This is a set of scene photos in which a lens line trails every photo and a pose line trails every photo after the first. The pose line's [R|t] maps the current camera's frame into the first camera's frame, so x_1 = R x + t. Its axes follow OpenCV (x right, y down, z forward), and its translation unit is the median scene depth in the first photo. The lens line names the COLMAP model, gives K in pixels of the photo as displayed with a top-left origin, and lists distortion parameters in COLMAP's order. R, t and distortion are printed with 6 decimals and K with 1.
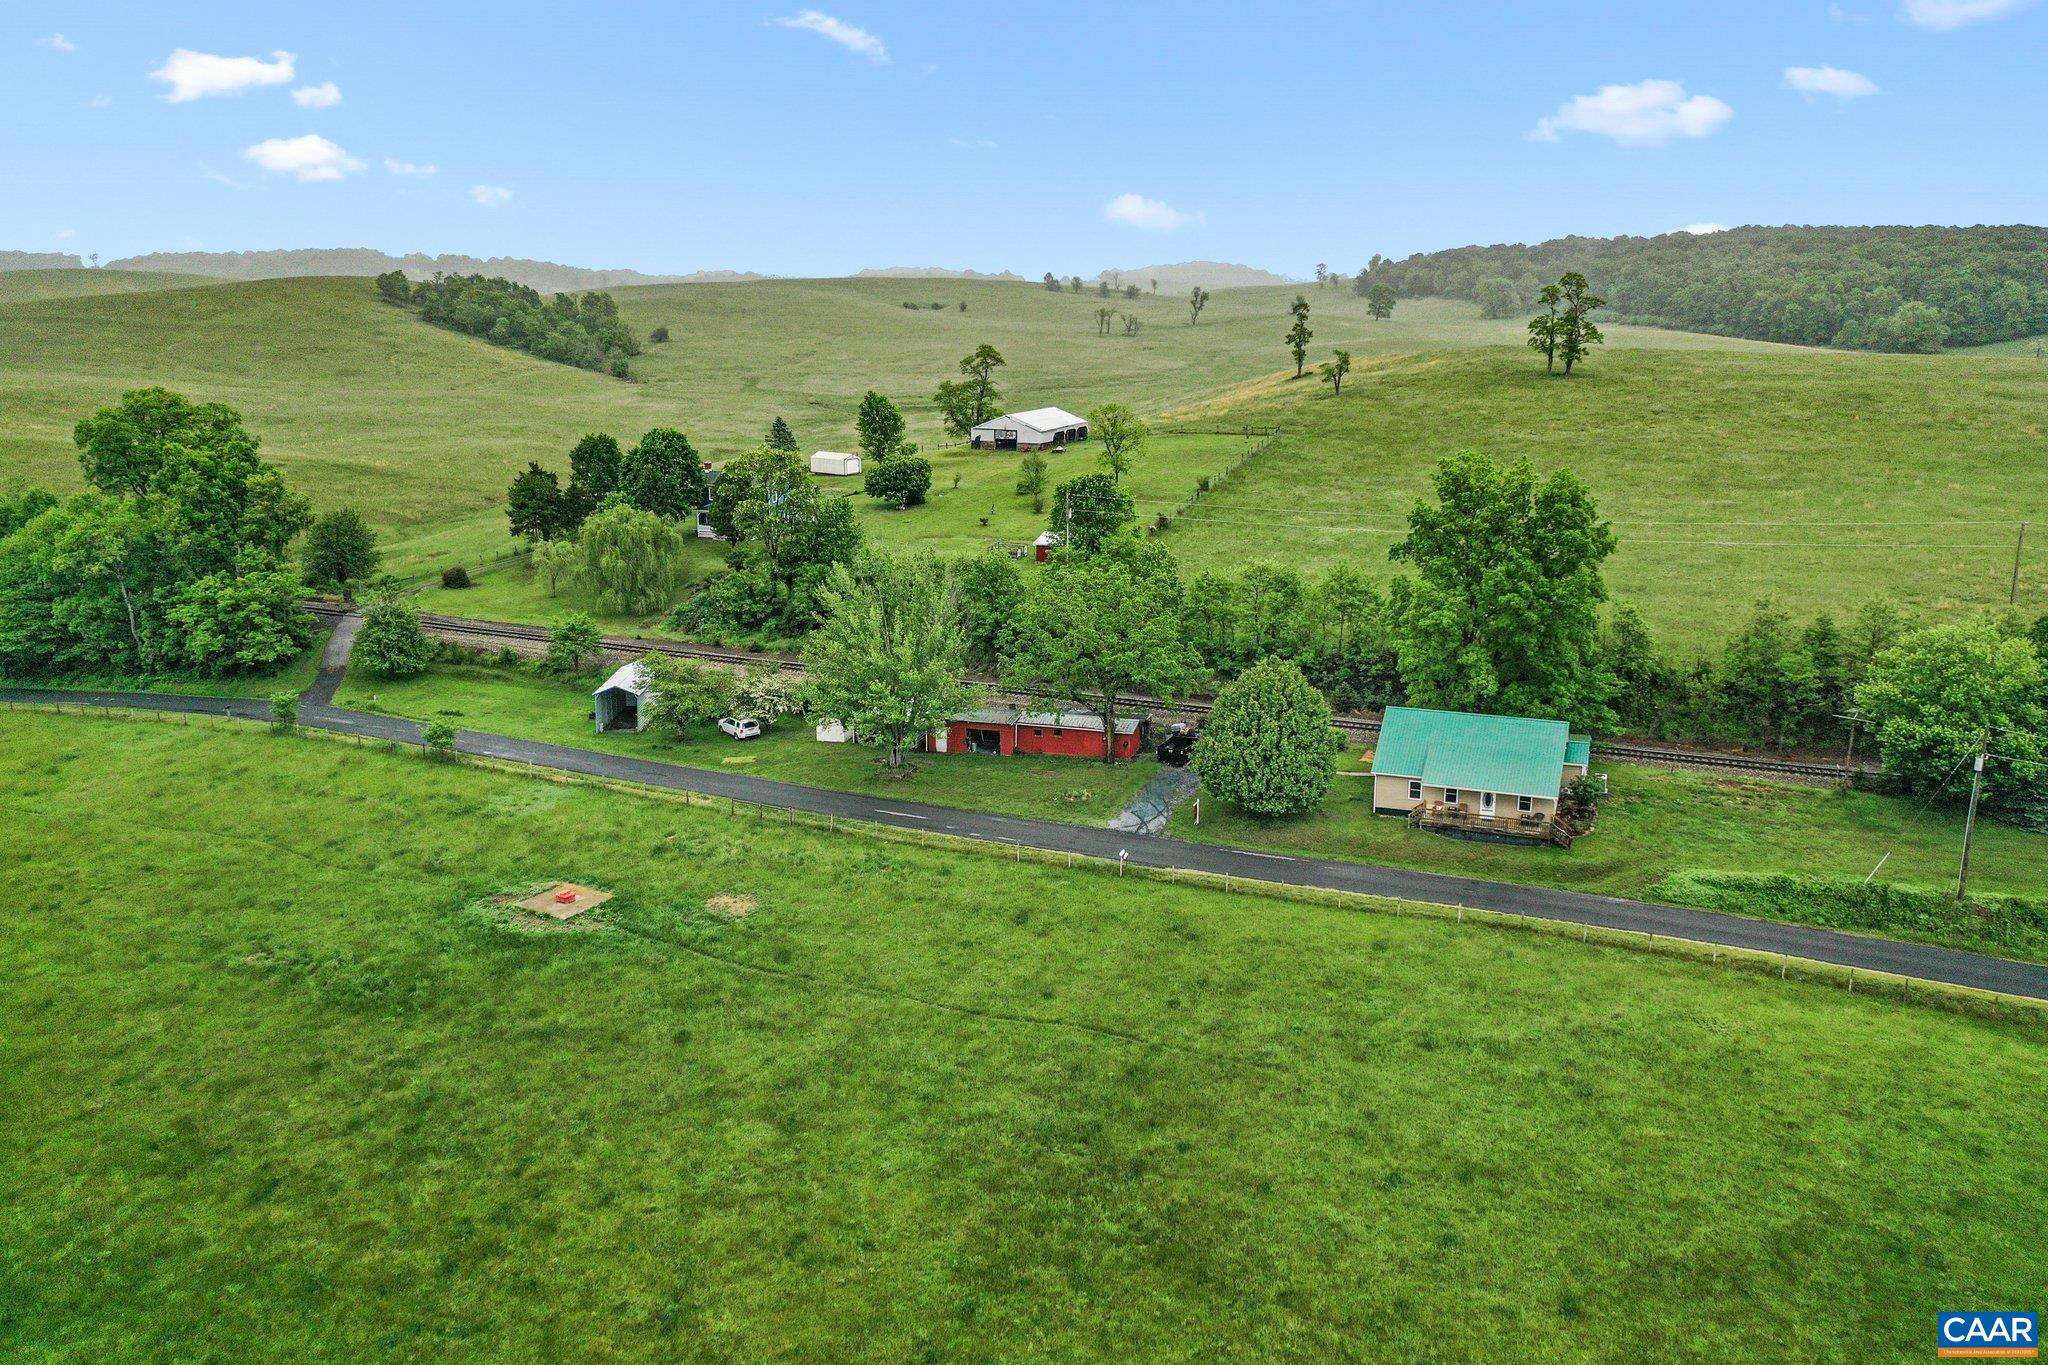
lens RADIAL K [[1641.0, 0, 1024.0], [0, 1641.0, 682.5], [0, 0, 1]] dist [-0.002788, -0.004314]
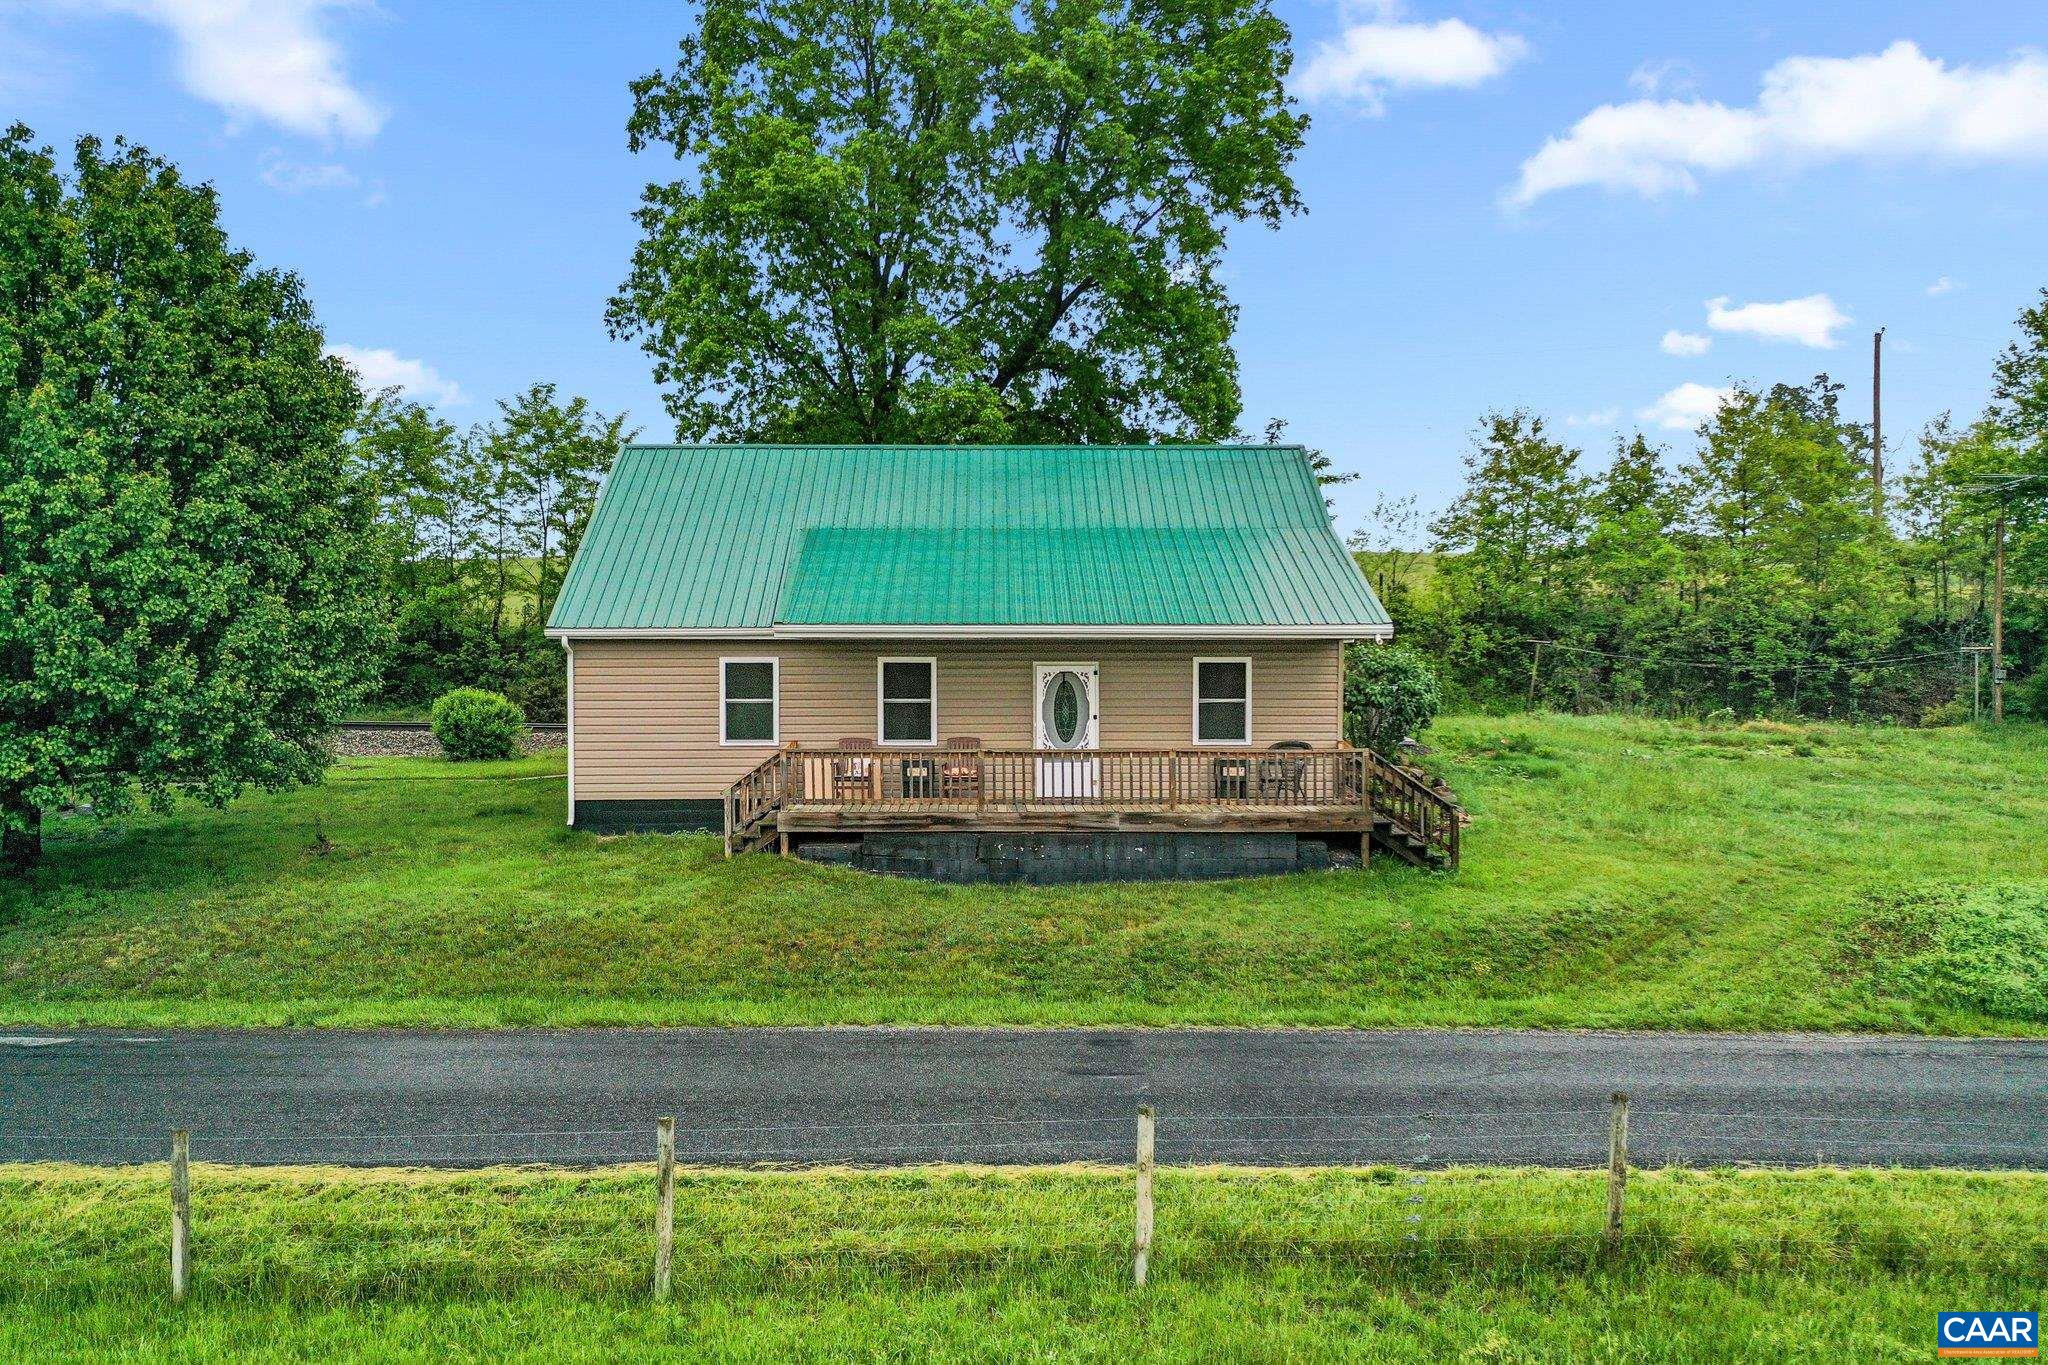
lens RADIAL K [[1641.0, 0, 1024.0], [0, 1641.0, 682.5], [0, 0, 1]] dist [-0.002788, -0.004314]
pose [[0.919071, 0.002106, 0.394087, 0.176772], [0.088160, 0.973545, -0.210805, 0.108690], [-0.384106, 0.228487, 0.894571, 0.751154]]
